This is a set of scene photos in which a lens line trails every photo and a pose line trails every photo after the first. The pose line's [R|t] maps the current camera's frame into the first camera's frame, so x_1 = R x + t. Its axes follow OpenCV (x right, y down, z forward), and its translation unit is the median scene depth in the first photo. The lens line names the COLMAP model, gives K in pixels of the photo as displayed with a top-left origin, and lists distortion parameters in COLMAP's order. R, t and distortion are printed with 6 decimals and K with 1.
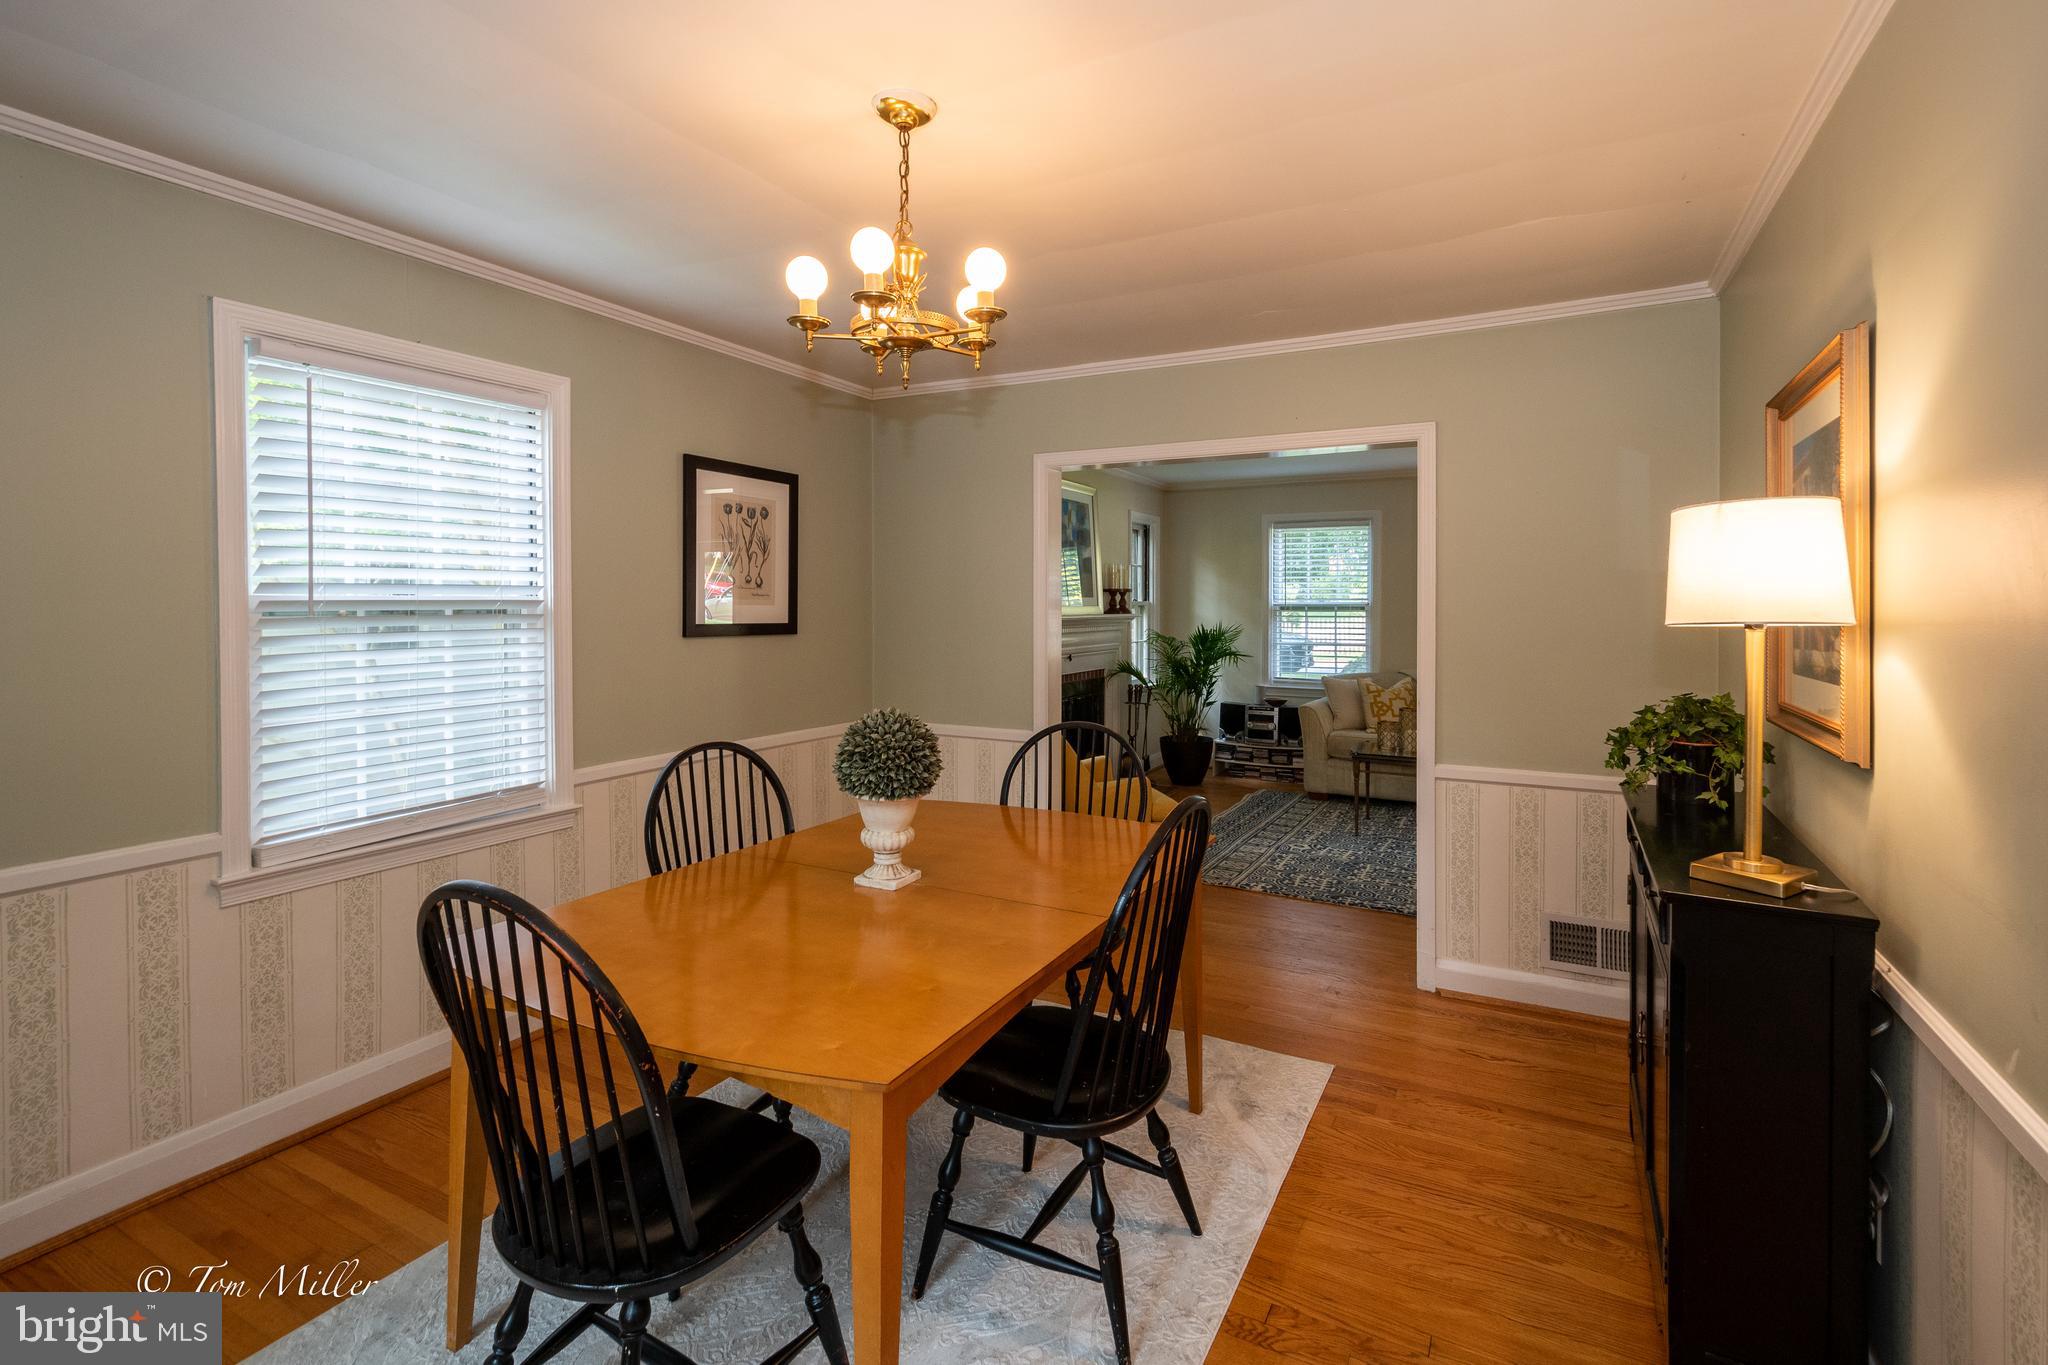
lens RADIAL K [[933.0, 0, 1031.7], [0, 933.0, 616.7], [0, 0, 1]] dist [-0.000342, -0.000277]
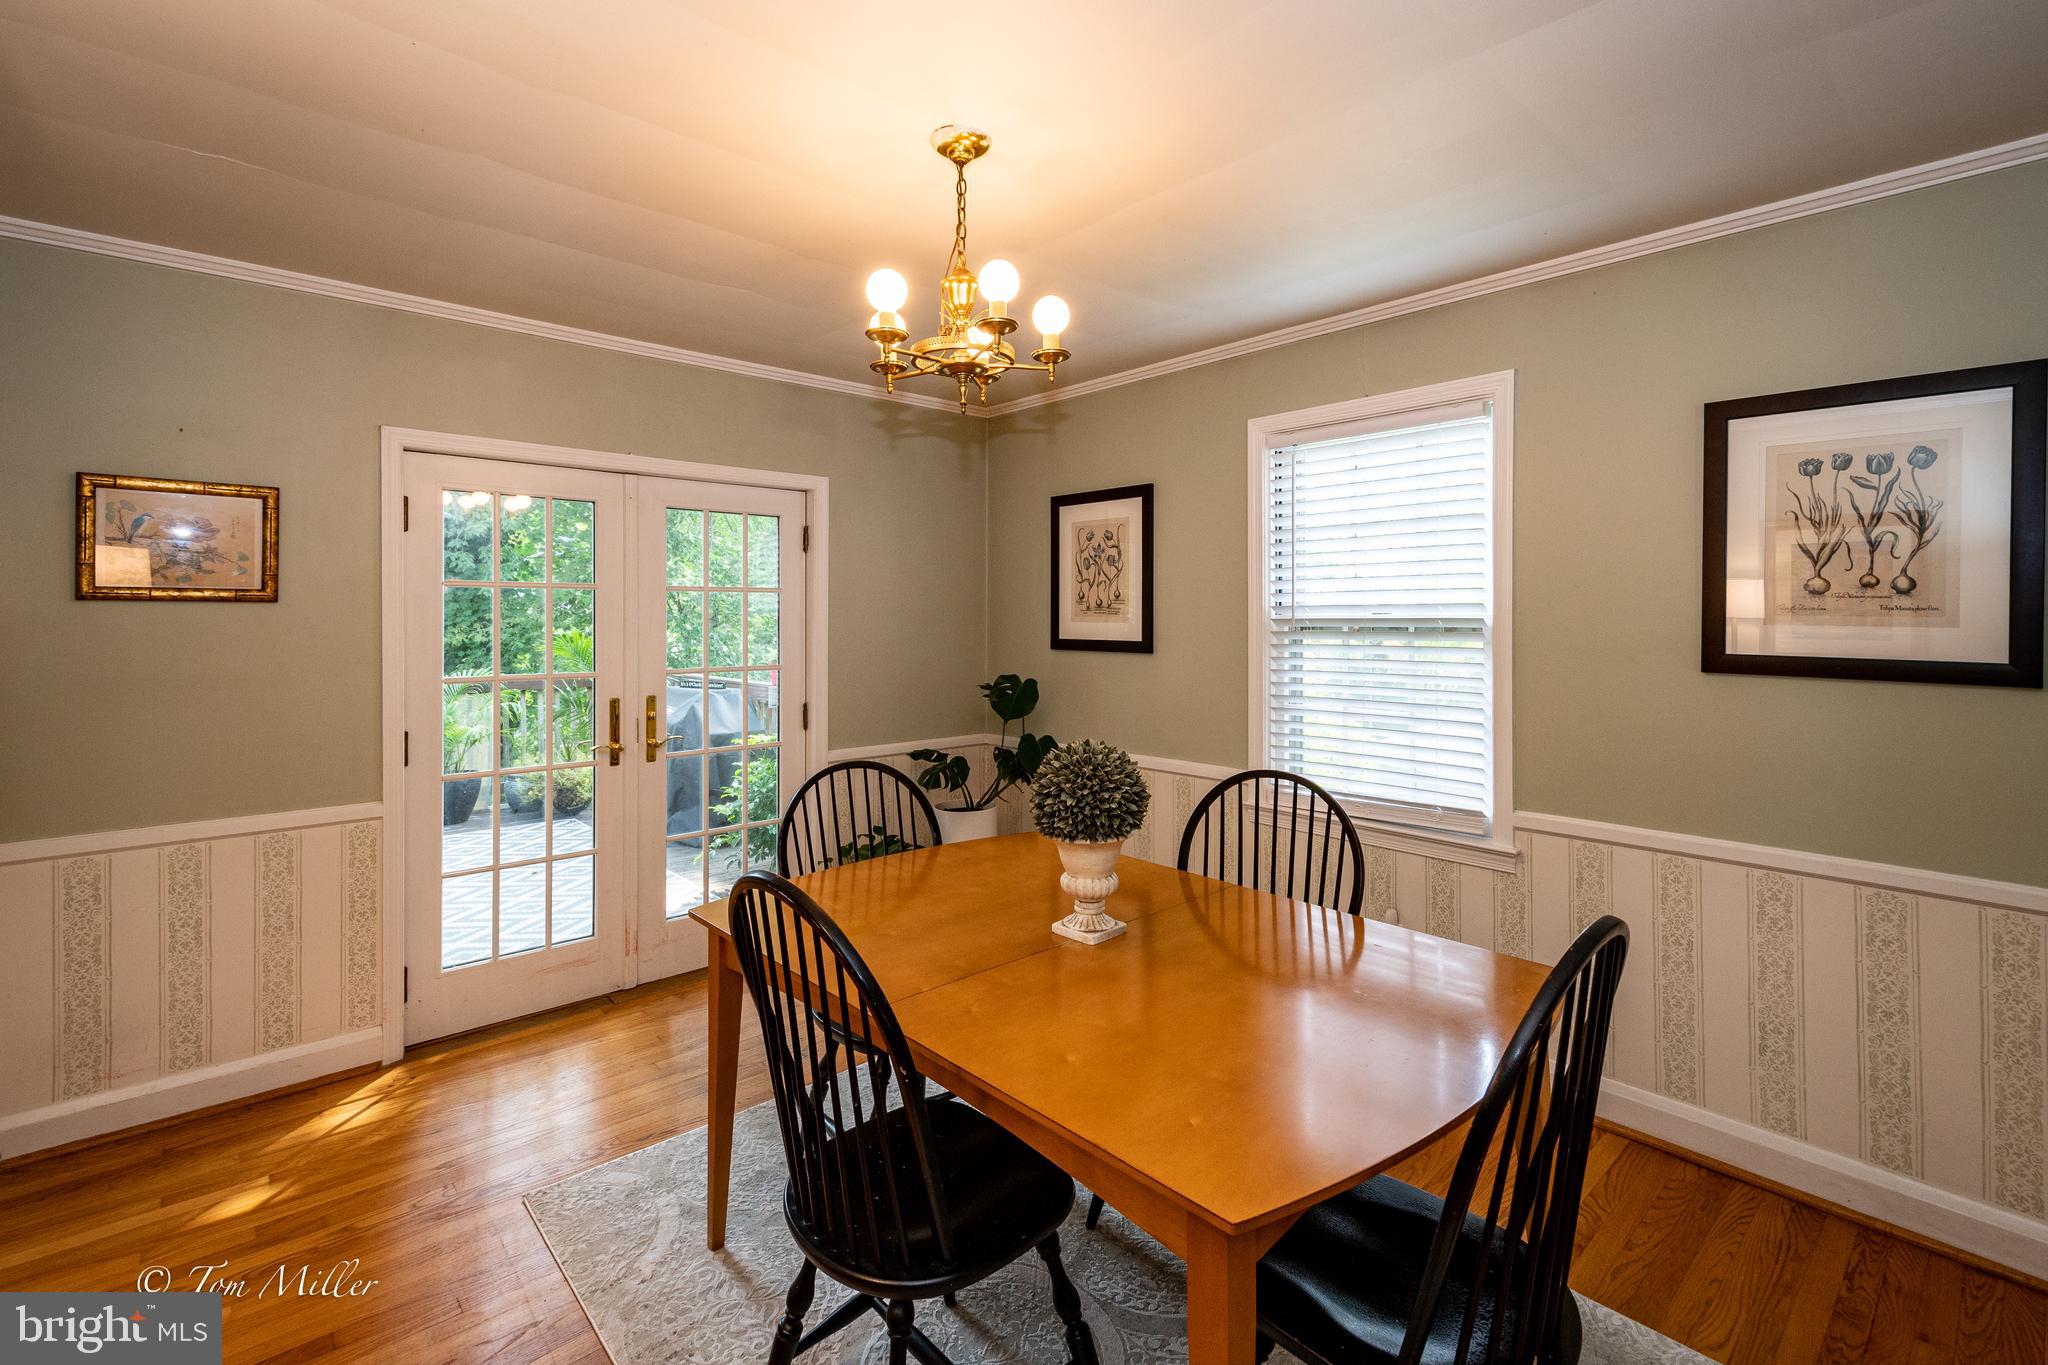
lens RADIAL K [[881.9, 0, 1025.6], [0, 881.9, 616.6], [0, 0, 1]] dist [-0.001379, -0.000447]
pose [[-0.338473, -0.004799, -0.940964, 0.576501], [-0.018425, 0.999829, 0.001528, -0.014911], [0.940796, 0.017854, -0.338503, 1.066817]]
